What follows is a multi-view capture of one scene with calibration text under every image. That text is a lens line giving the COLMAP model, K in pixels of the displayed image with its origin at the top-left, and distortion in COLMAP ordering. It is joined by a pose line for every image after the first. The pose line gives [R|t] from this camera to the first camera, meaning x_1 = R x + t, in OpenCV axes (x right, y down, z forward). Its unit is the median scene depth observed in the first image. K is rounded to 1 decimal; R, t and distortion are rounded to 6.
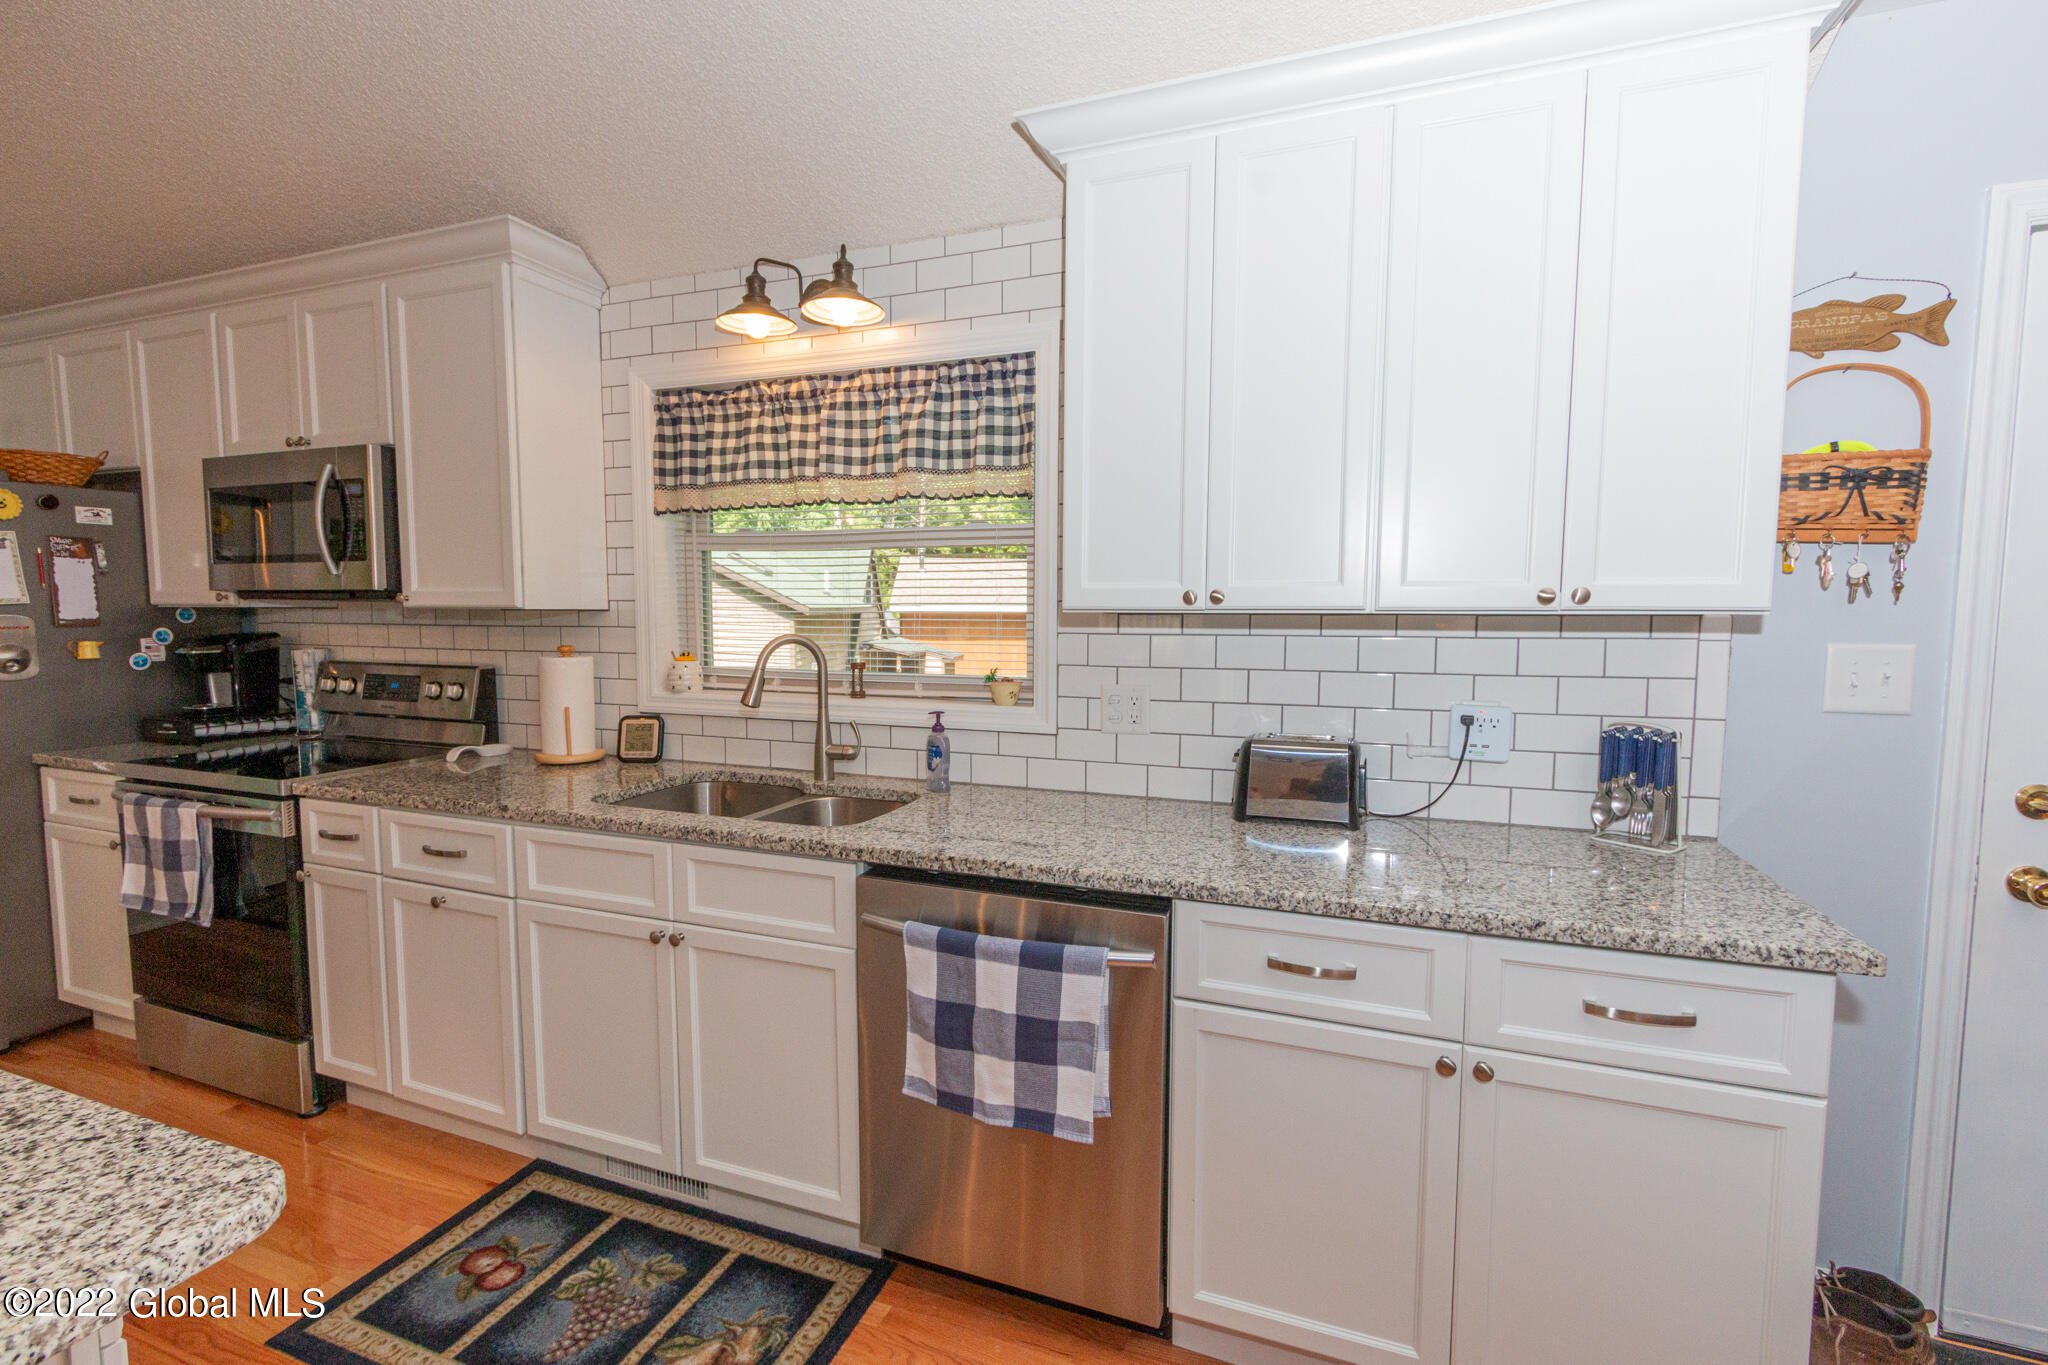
lens RADIAL K [[924.9, 0, 1015.4], [0, 924.9, 683.6], [0, 0, 1]] dist [-0.002036, 0.000014]
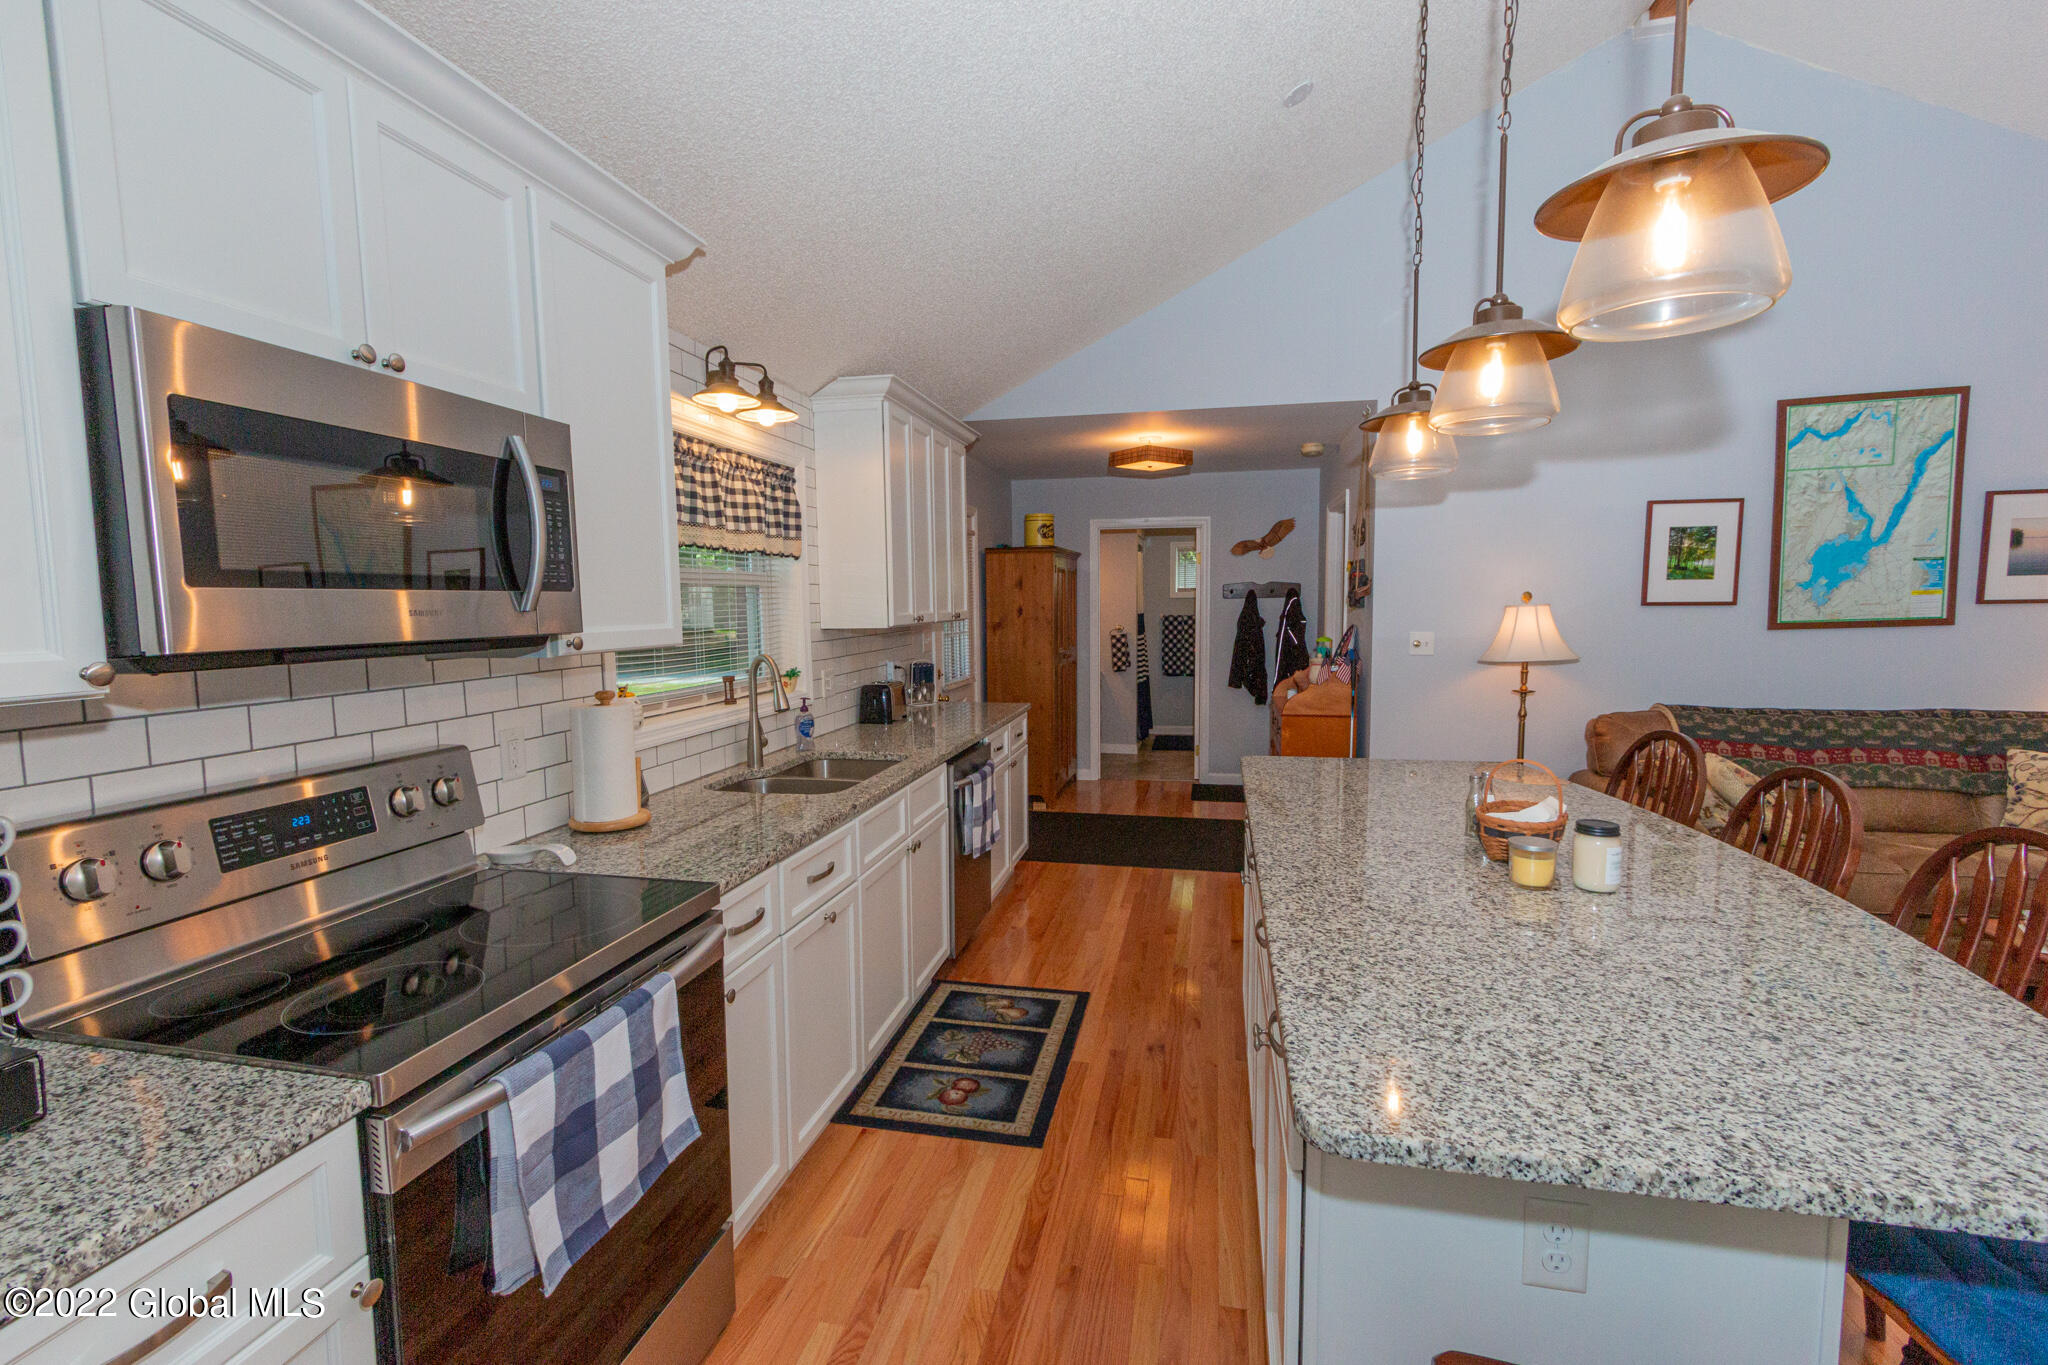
lens RADIAL K [[949.5, 0, 1016.1], [0, 949.5, 683.3], [0, 0, 1]] dist [0.000299, 0.000170]
pose [[-0.165435, -0.087375, 0.982343, -1.621330], [0.092460, 0.990306, 0.103654, -0.118636], [-0.981877, 0.107975, -0.155752, 0.876995]]
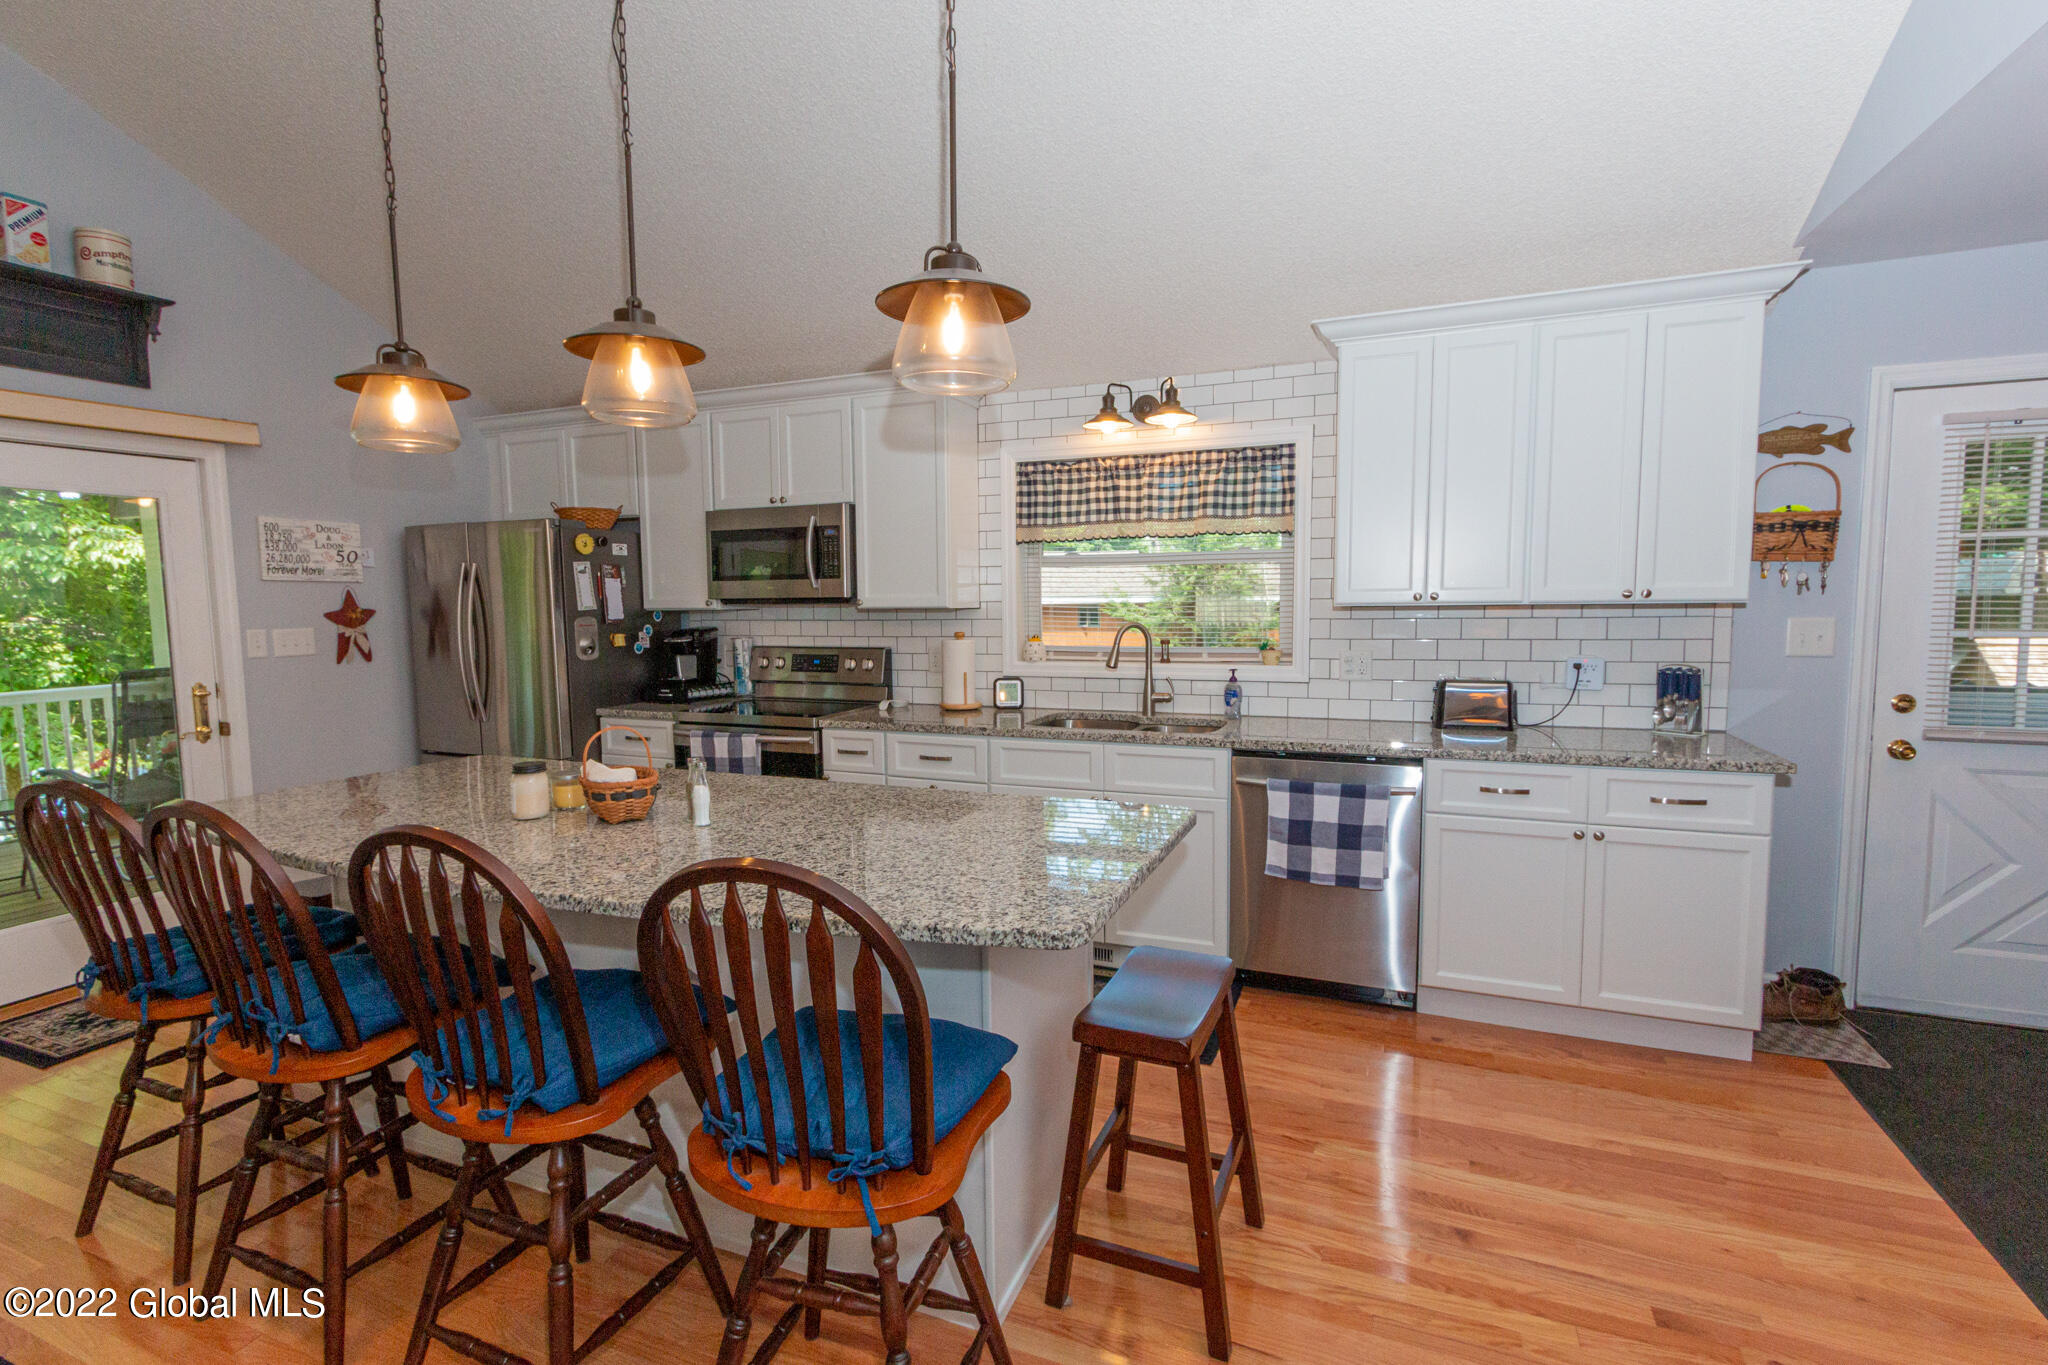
lens RADIAL K [[949.5, 0, 1016.1], [0, 949.5, 683.3], [0, 0, 1]] dist [0.000299, 0.000170]
pose [[0.999613, -0.011544, -0.025300, -0.403159], [0.011674, 0.999919, 0.005013, 0.040658], [0.025240, -0.005307, 0.999667, -0.624687]]
